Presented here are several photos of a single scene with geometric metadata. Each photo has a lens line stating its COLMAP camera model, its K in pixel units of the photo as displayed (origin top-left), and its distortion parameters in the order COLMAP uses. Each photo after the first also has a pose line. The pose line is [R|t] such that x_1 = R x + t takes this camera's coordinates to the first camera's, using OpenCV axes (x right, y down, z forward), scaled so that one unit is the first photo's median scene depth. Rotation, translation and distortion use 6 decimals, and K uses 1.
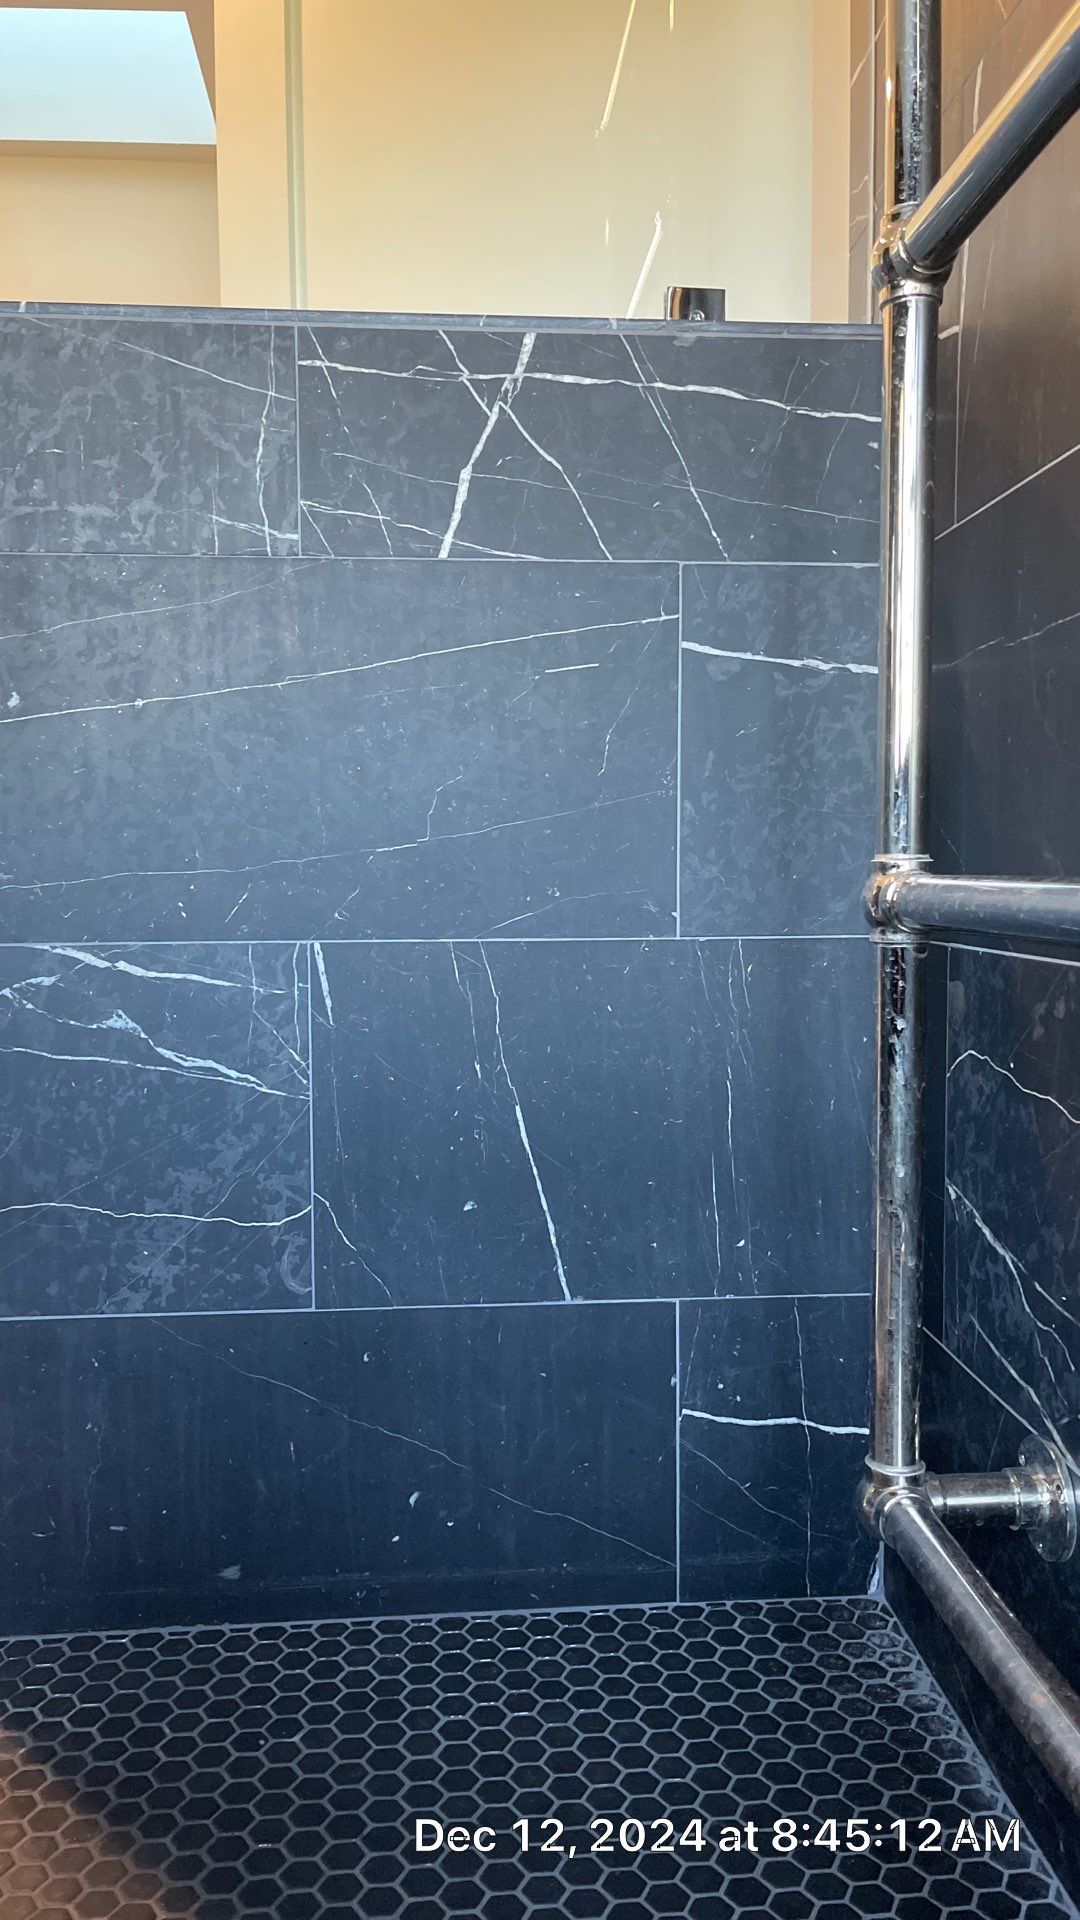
lens RADIAL K [[1462.8, 0, 540.4], [0, 1462.8, 963.6], [0, 0, 1]] dist [0.060109, -0.062393]
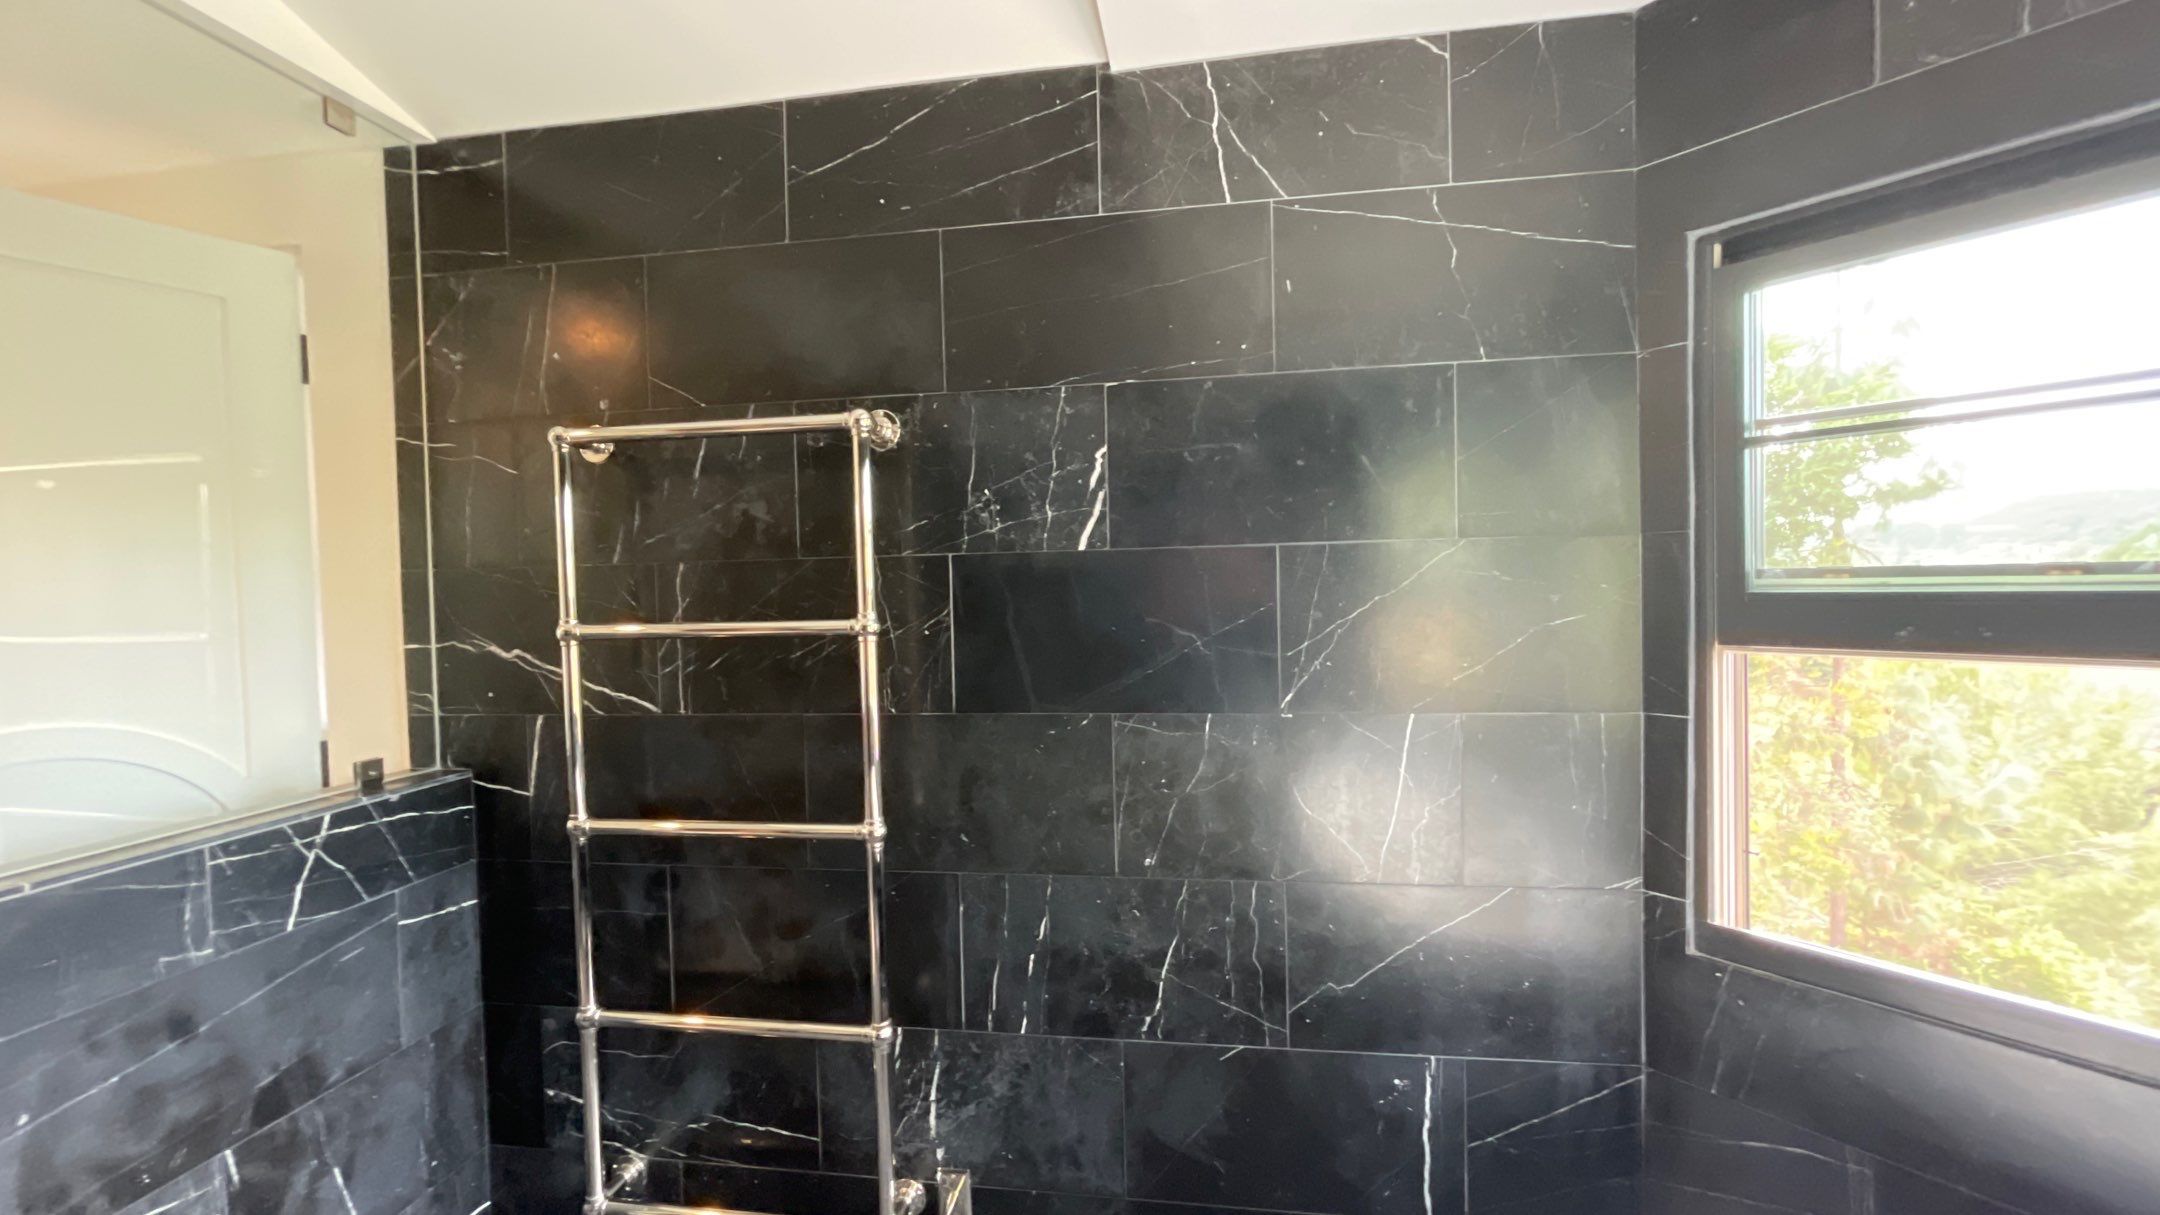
lens RADIAL K [[879.8, 0, 1087.2], [0, 879.8, 603.5], [0, 0, 1]] dist [-0.001367, 0.000153]
pose [[0.223454, -0.034541, 0.974102, -1.013374], [0.094842, 0.995400, 0.013540, -0.648897], [-0.970089, 0.089361, 0.225702, -0.416080]]
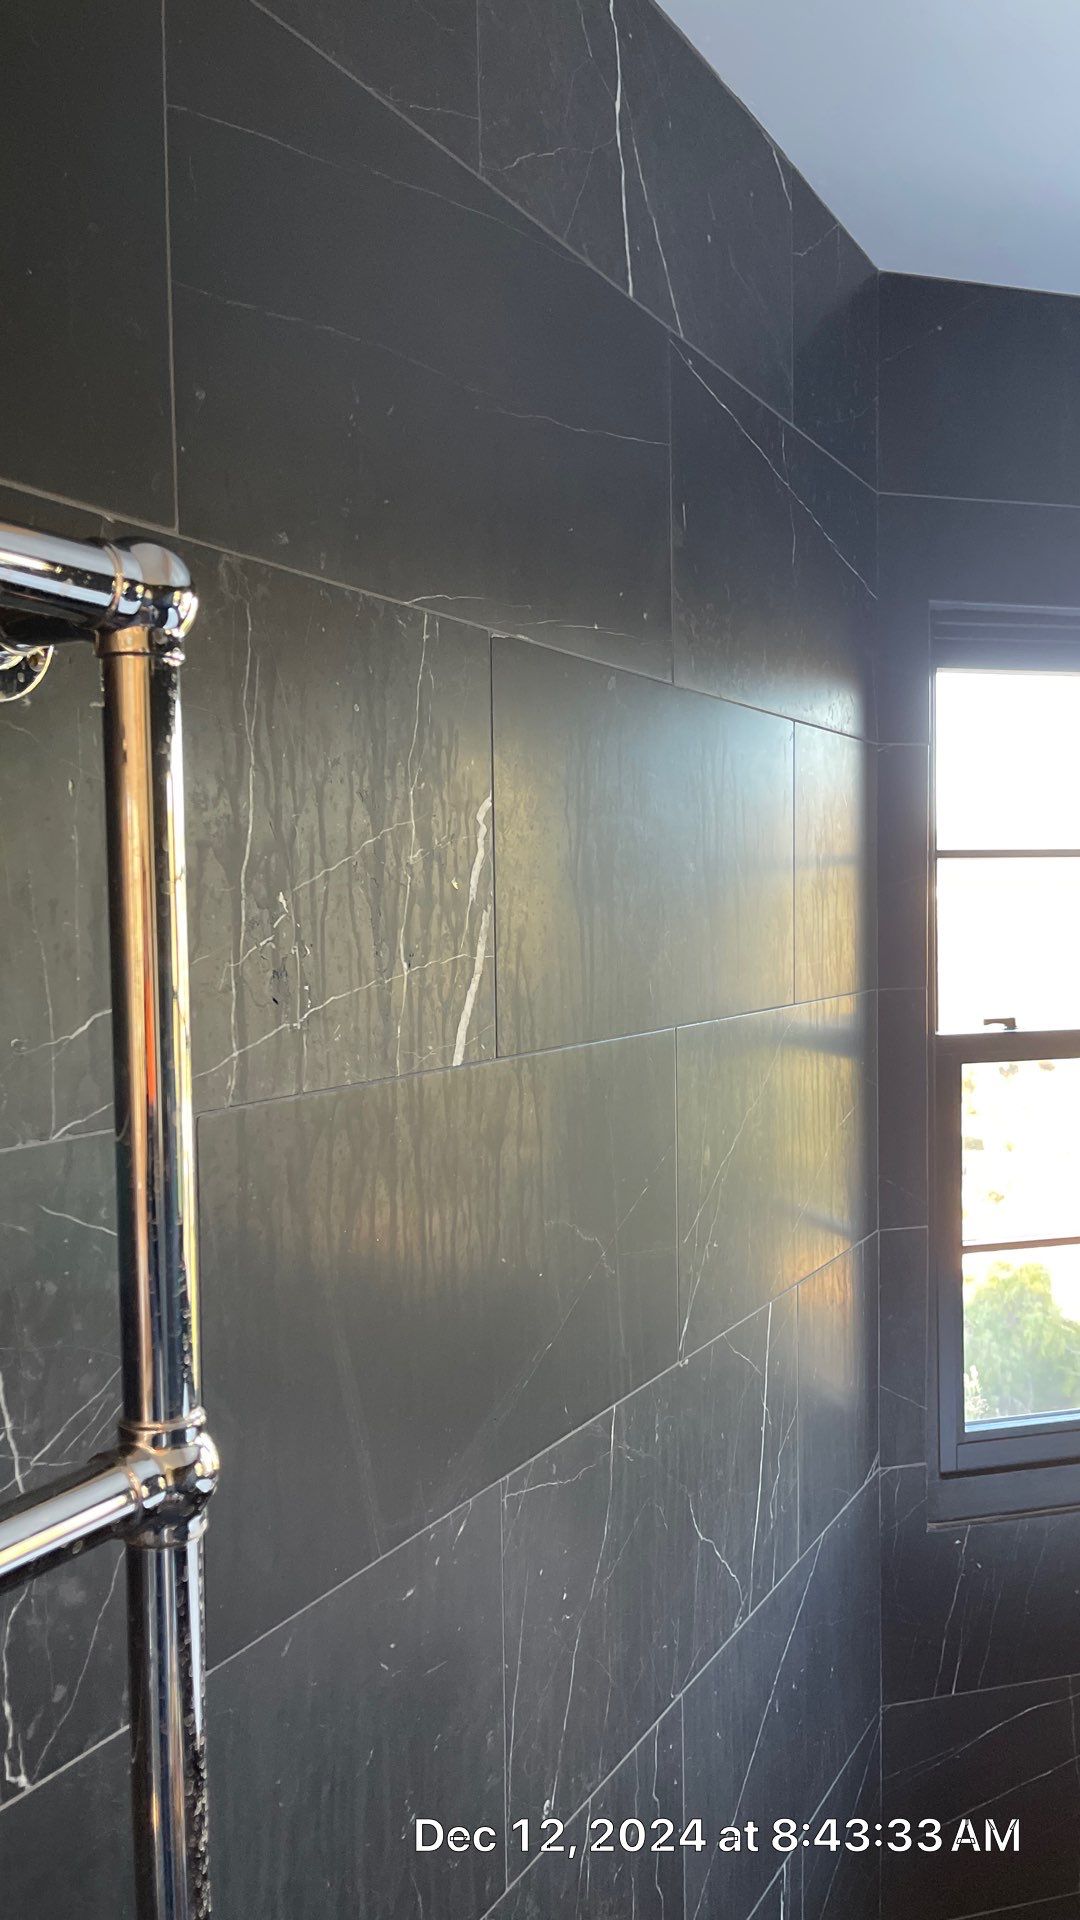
lens RADIAL K [[1462.8, 0, 551.1], [0, 1462.8, 981.0], [0, 0, 1]] dist [0.060109, -0.062393]
pose [[-0.827610, -0.019726, 0.560956, -0.188491], [0.051595, 0.992478, 0.111020, -0.856440], [-0.558927, 0.120824, -0.820367, 0.562125]]
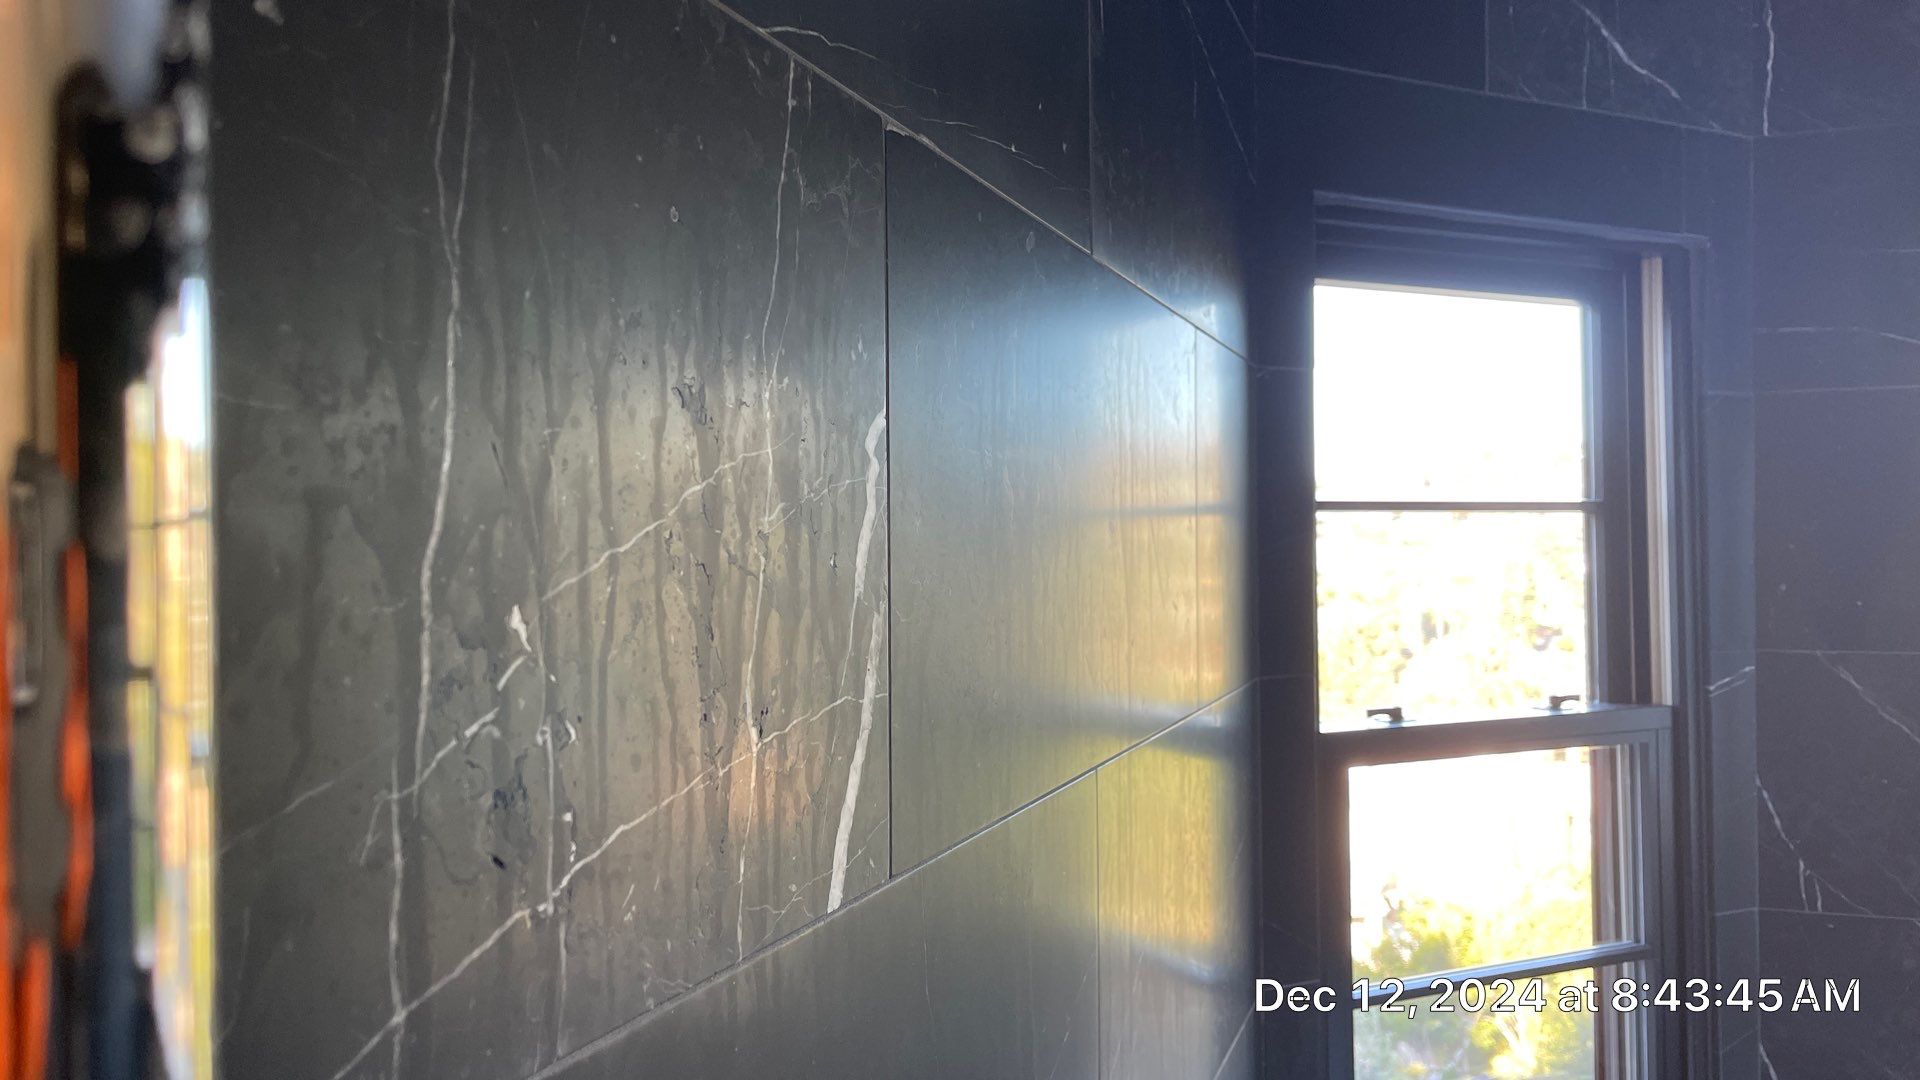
lens RADIAL K [[1462.8, 0, 975.2], [0, 1462.8, 539.7], [0, 0, 1]] dist [0.060109, -0.062393]
pose [[-0.909198, 0.005077, 0.416334, 0.105853], [0.034669, 0.997376, 0.063549, -0.857349], [-0.414919, 0.072212, -0.906988, 0.283798]]
